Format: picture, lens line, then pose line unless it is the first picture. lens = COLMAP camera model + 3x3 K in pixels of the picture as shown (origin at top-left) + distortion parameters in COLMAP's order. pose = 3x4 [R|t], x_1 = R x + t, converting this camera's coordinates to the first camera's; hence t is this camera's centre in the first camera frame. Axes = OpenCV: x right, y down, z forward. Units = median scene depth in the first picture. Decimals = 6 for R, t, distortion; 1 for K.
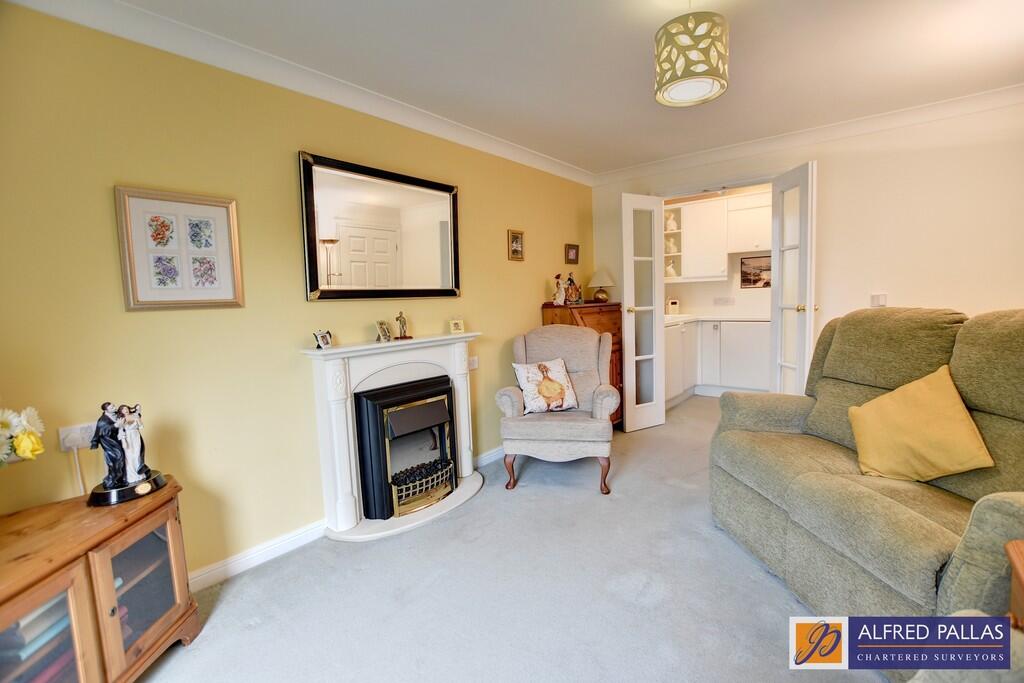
lens RADIAL K [[455.5, 0, 512.0], [0, 455.5, 341.5], [0, 0, 1]] dist [-0.025631, 0.000082]
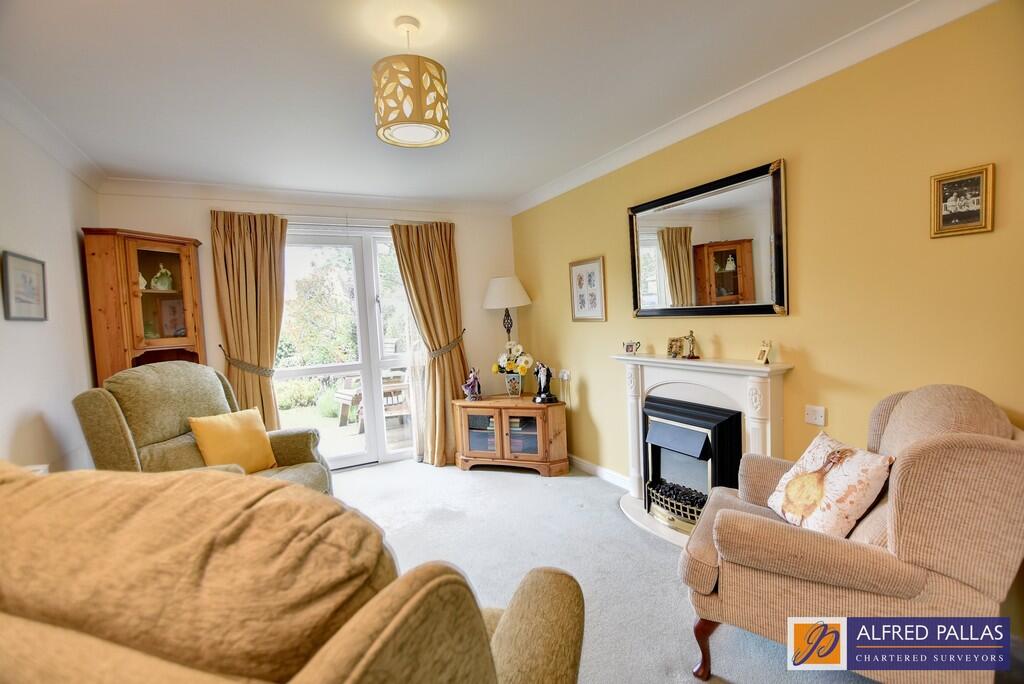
lens RADIAL K [[455.5, 0, 512.0], [0, 455.5, 342.0], [0, 0, 1]] dist [-0.025631, 0.000082]
pose [[-0.370392, 0.110523, -0.922277, 1.317616], [-0.022650, 0.991526, 0.127918, -0.258455], [0.928599, 0.068269, -0.364750, 1.639534]]
